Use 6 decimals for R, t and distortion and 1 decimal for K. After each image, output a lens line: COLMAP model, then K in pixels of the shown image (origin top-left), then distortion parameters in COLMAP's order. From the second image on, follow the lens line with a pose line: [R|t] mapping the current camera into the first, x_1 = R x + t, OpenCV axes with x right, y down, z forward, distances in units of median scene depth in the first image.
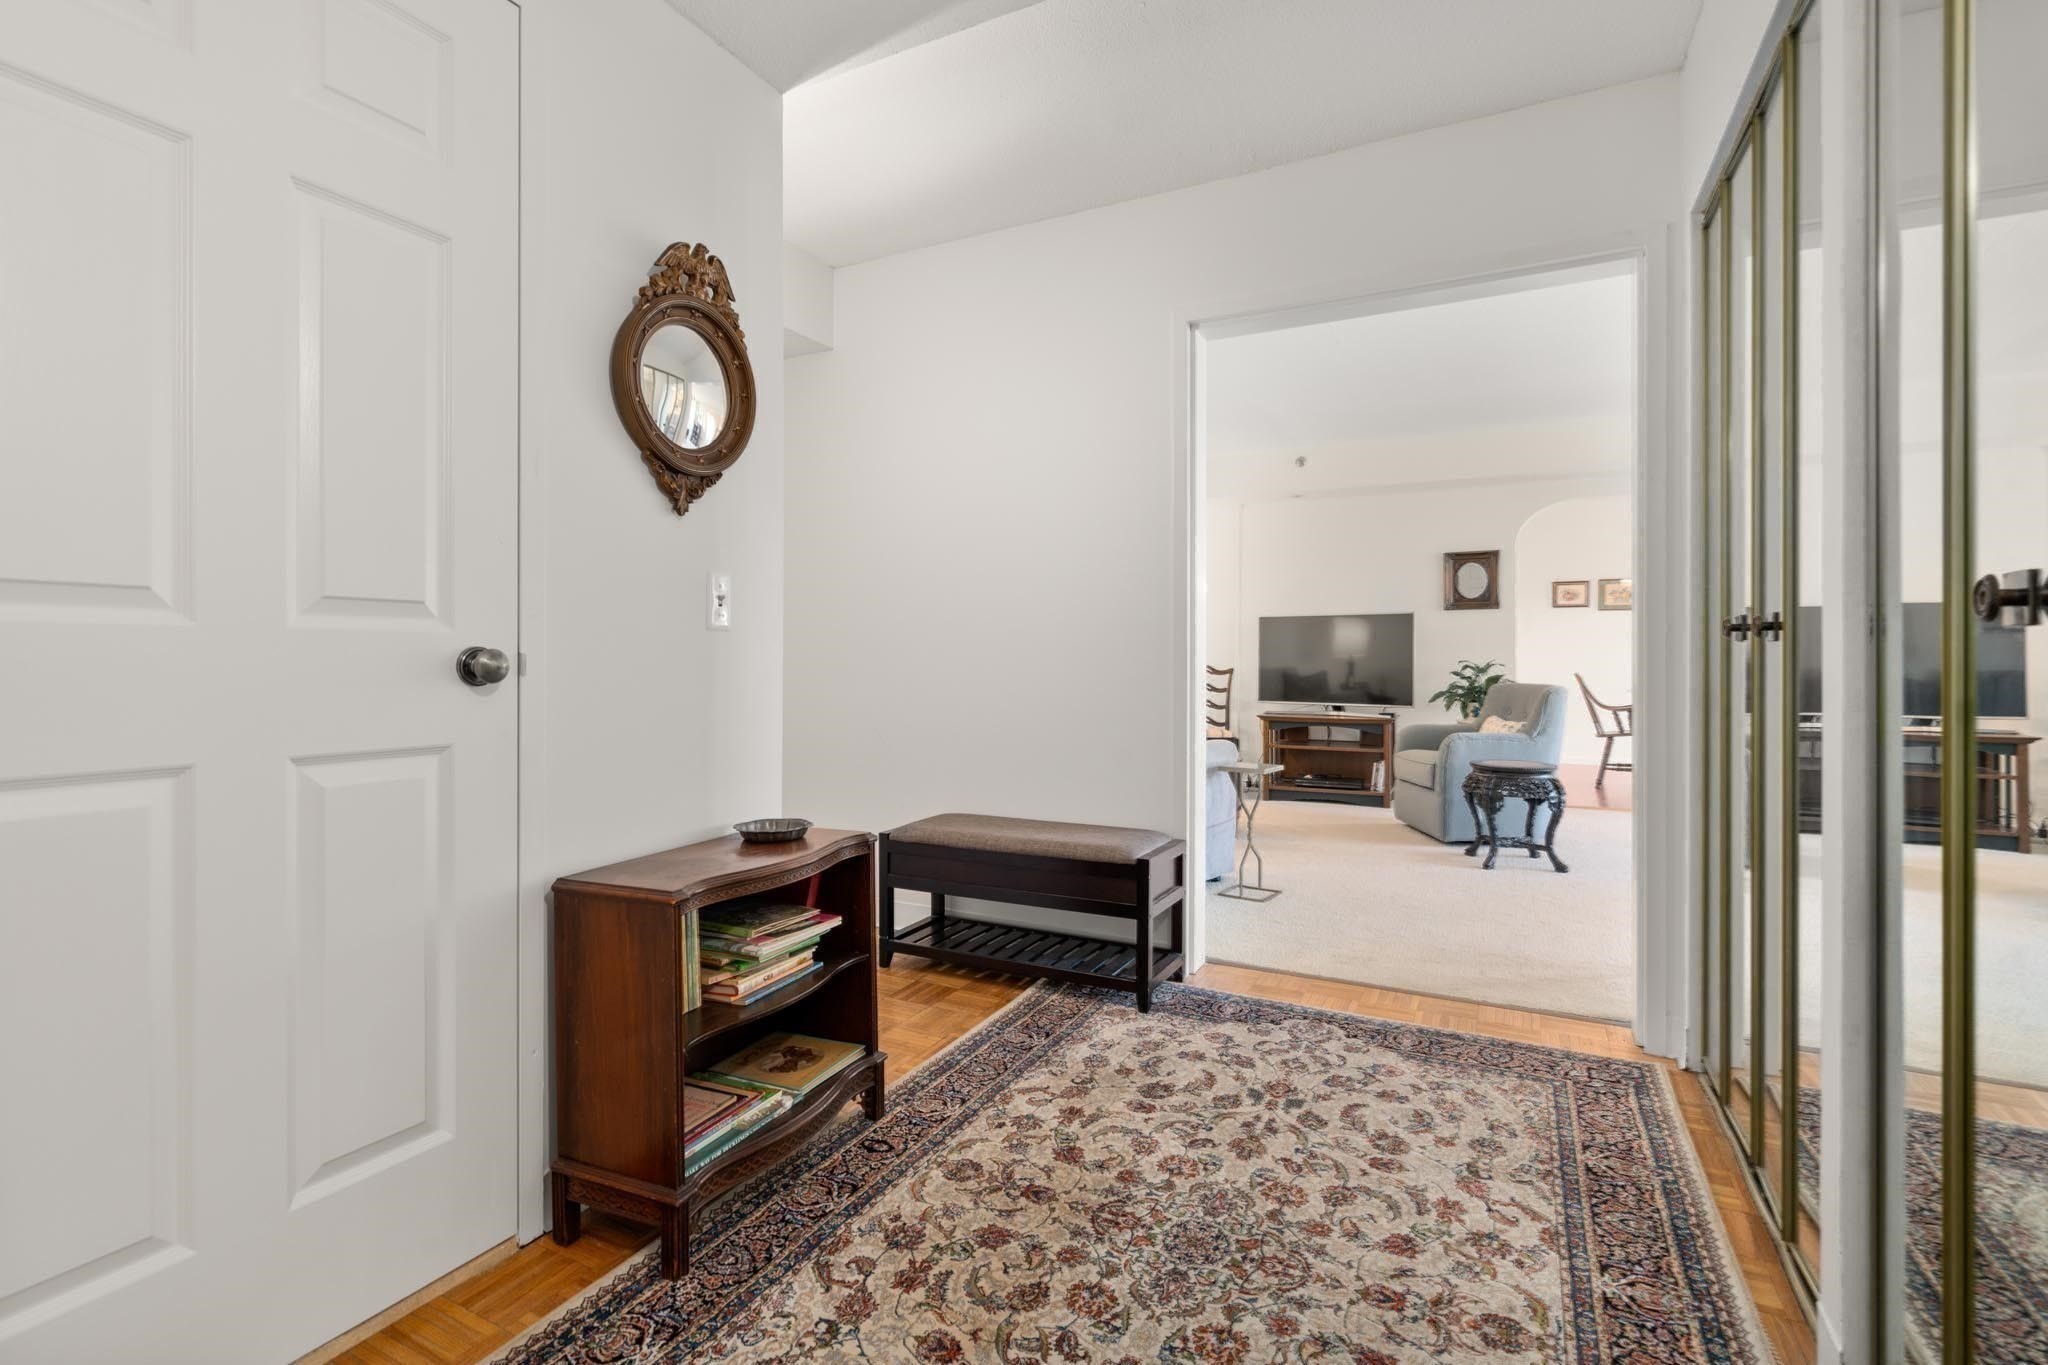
lens RADIAL K [[940.4, 0, 1028.8], [0, 940.4, 662.9], [0, 0, 1]] dist [-0.003639, 0.001504]
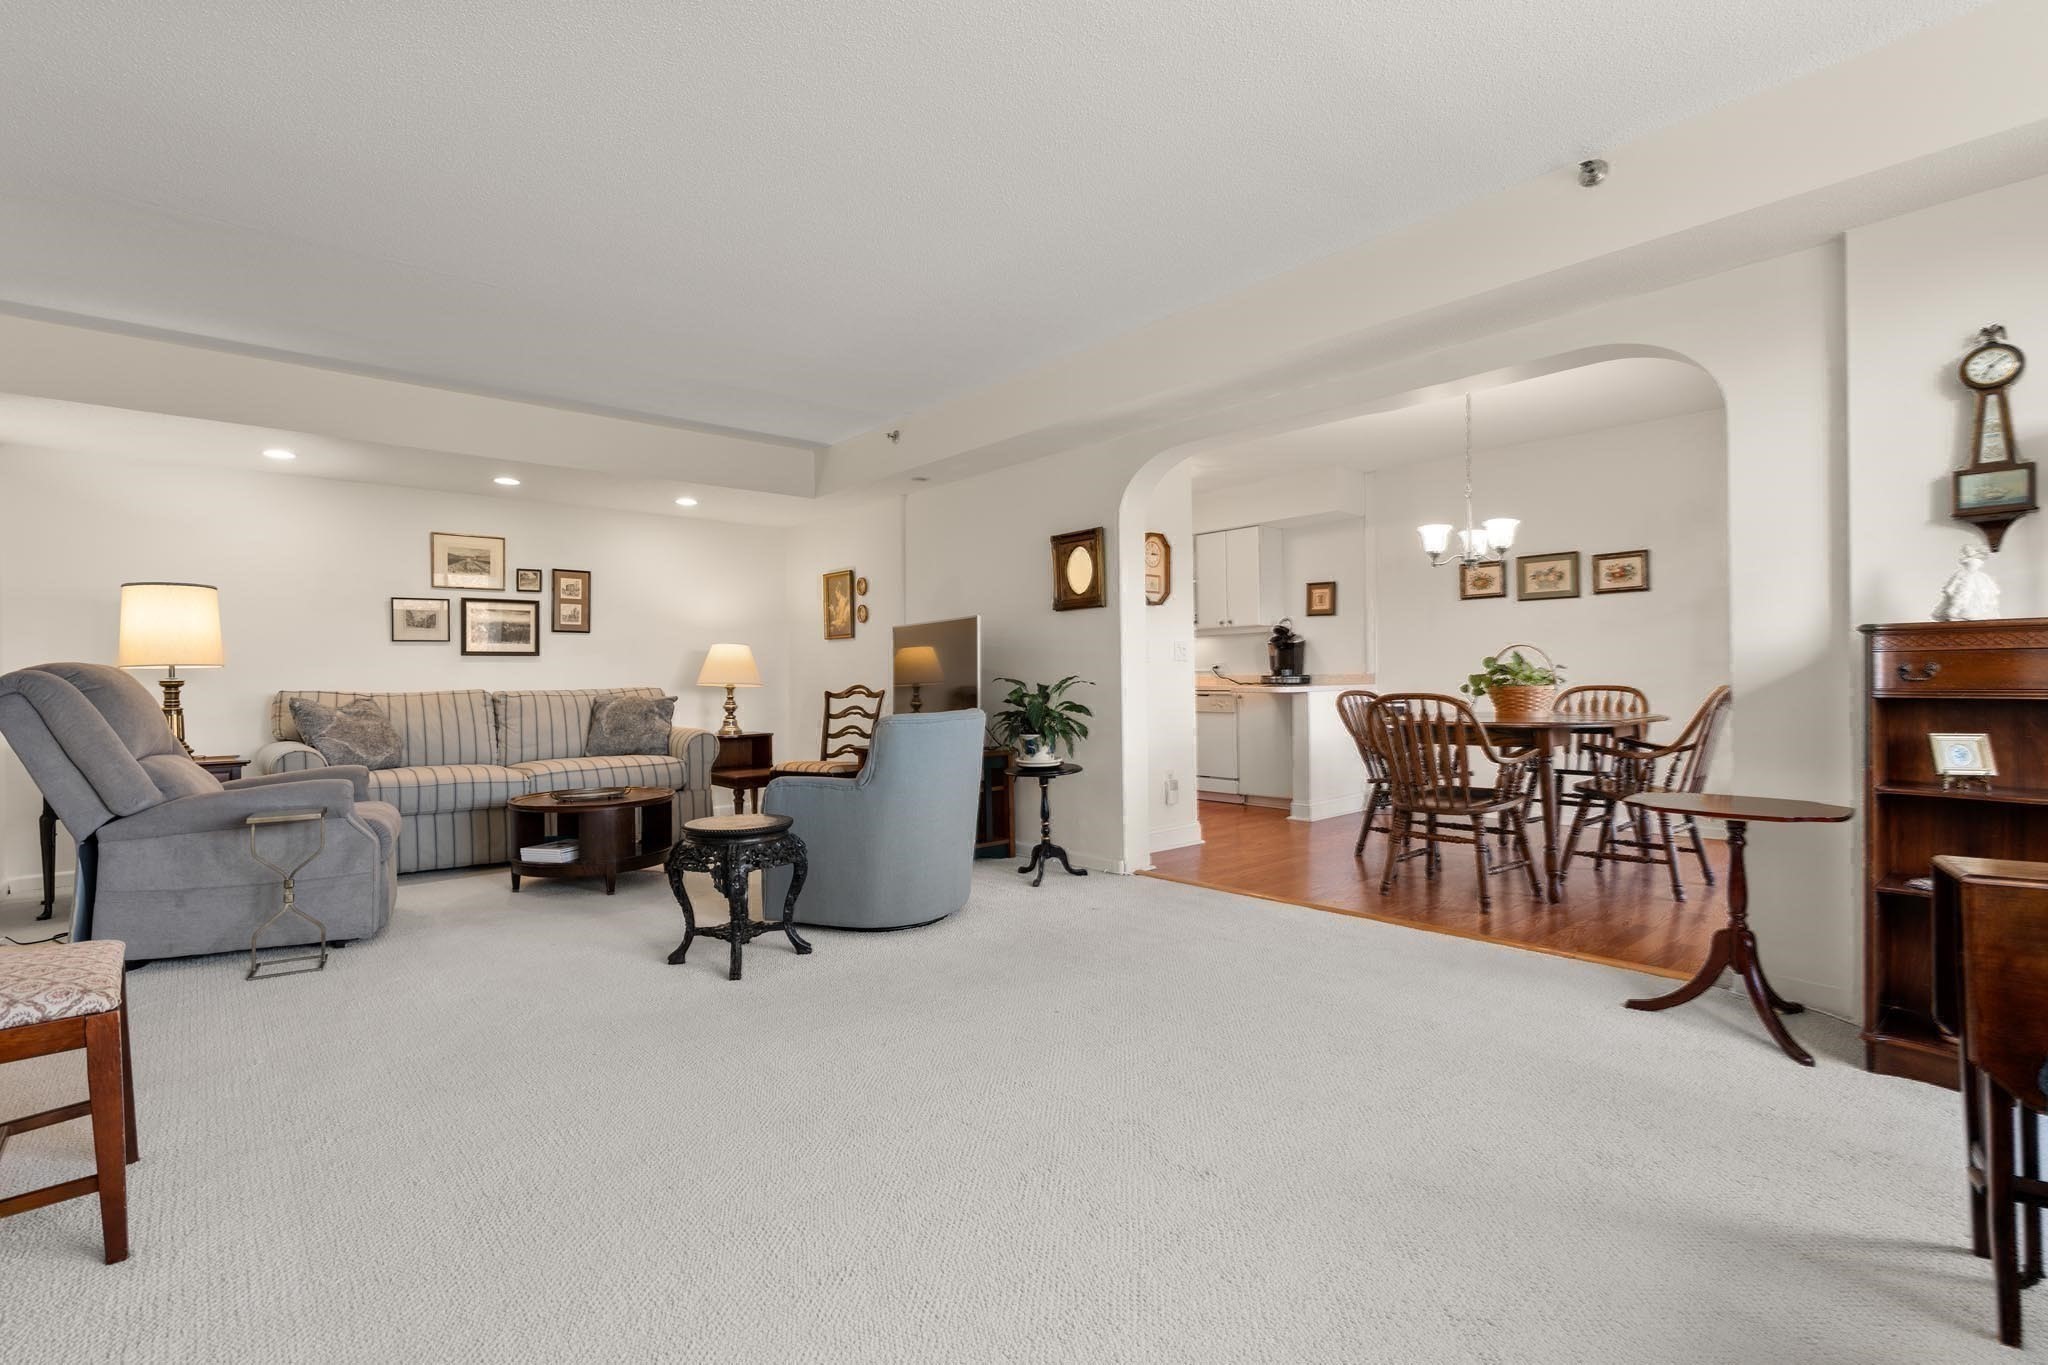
lens RADIAL K [[940.4, 0, 1022.5], [0, 940.4, 672.8], [0, 0, 1]] dist [-0.003639, 0.001504]
pose [[0.932719, -0.016323, -0.360234, 2.414722], [0.012271, 0.999833, -0.013531, 0.012202], [0.360395, 0.008200, 0.932764, 0.986394]]
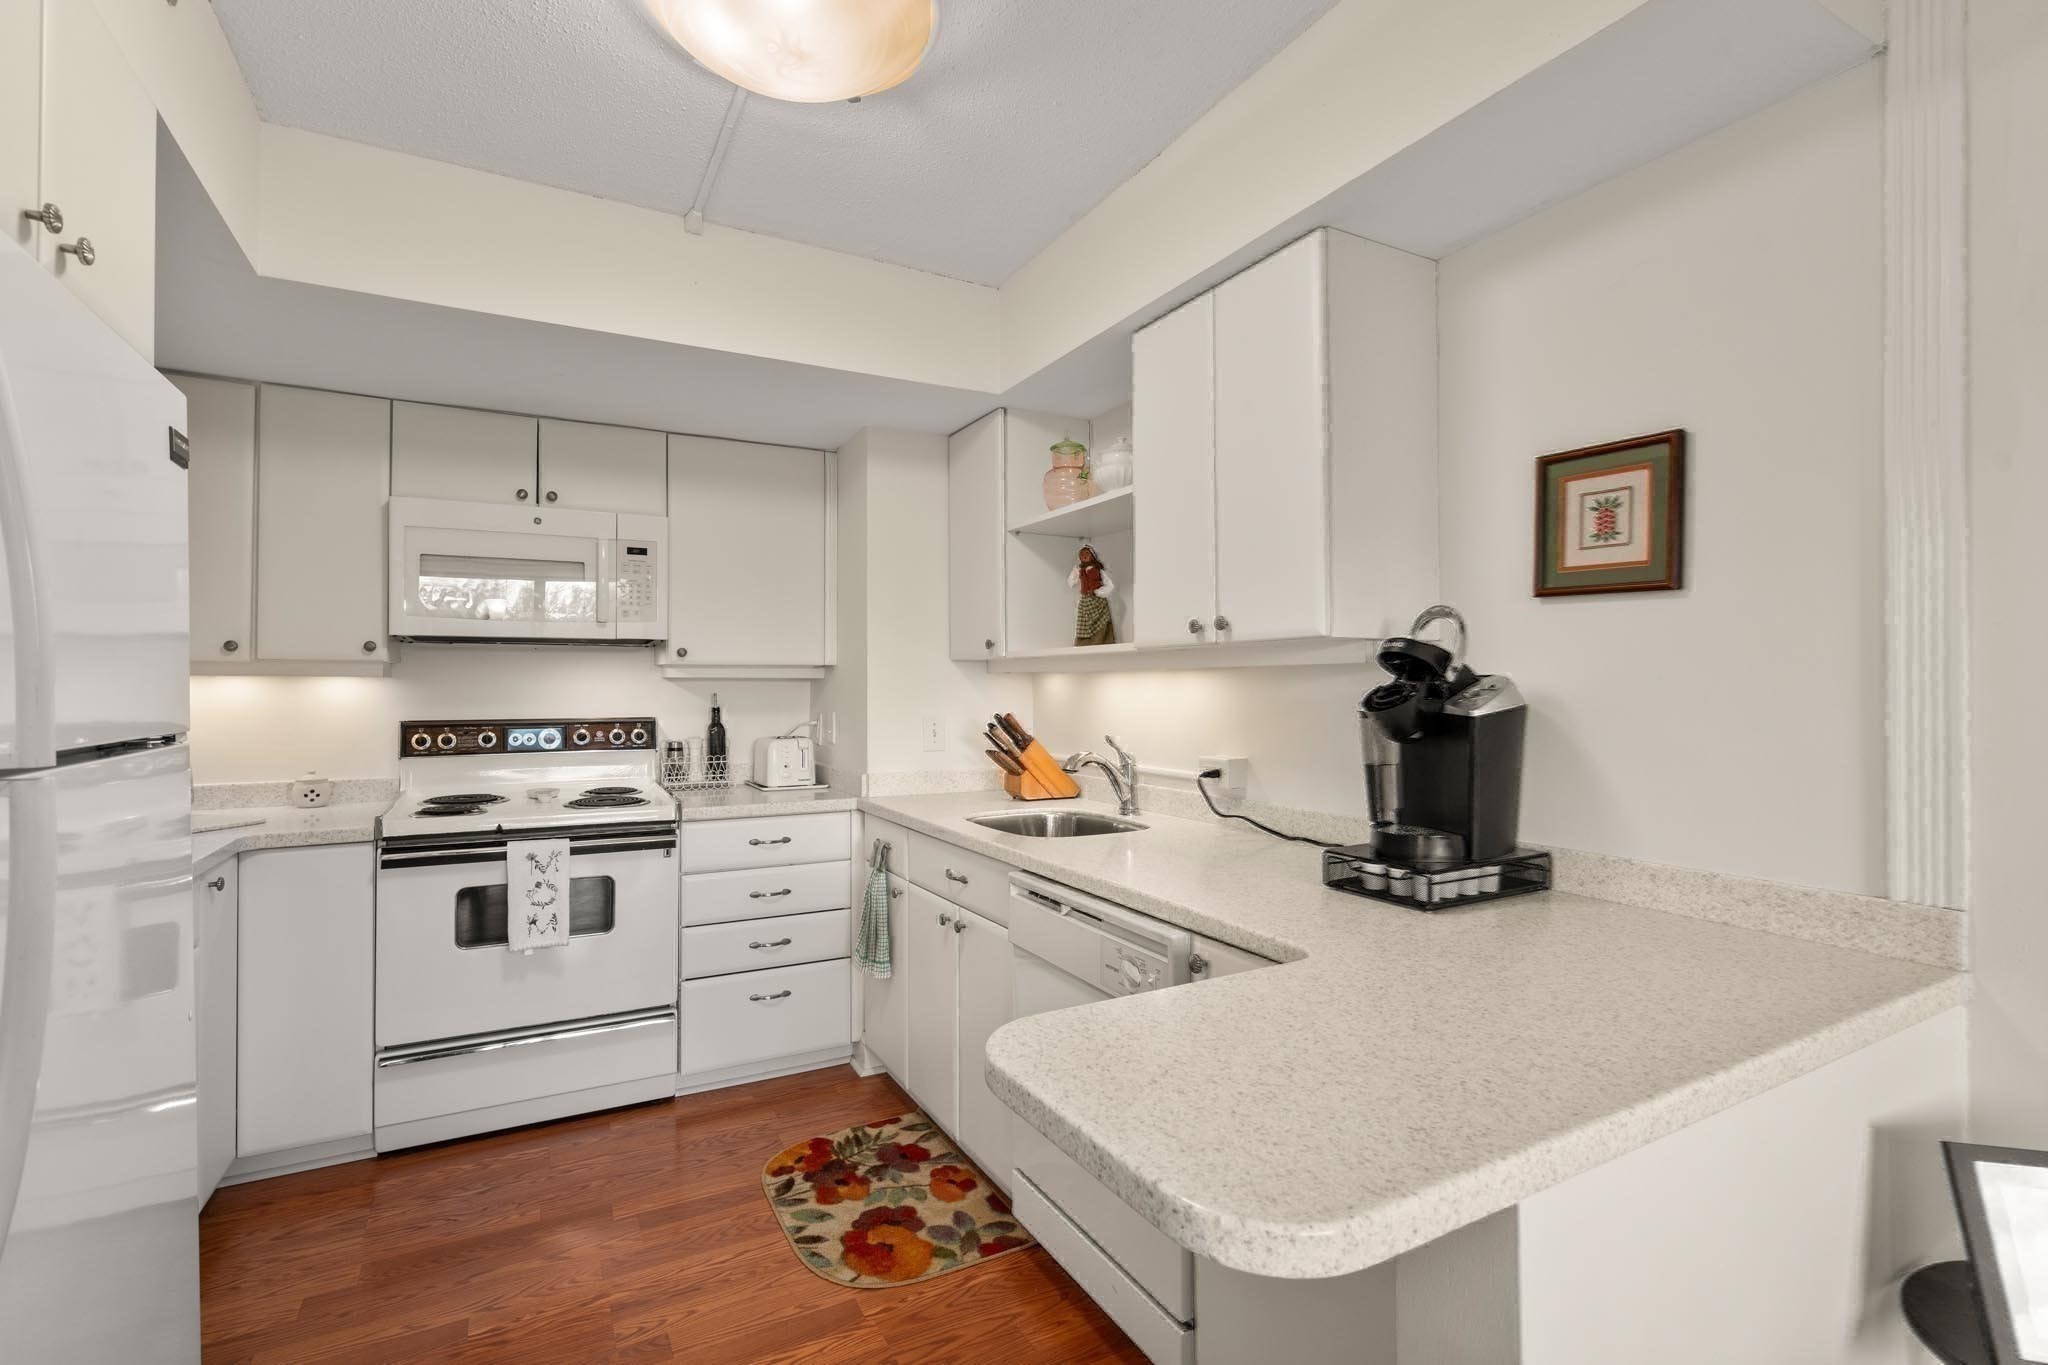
lens RADIAL K [[940.4, 0, 1016.3], [0, 940.4, 675.1], [0, 0, 1]] dist [-0.003639, 0.001504]
pose [[0.824126, -0.010596, -0.566307, 2.212072], [0.000306, 0.999833, -0.018262, -0.171221], [0.566406, 0.014876, 0.823992, 4.041804]]
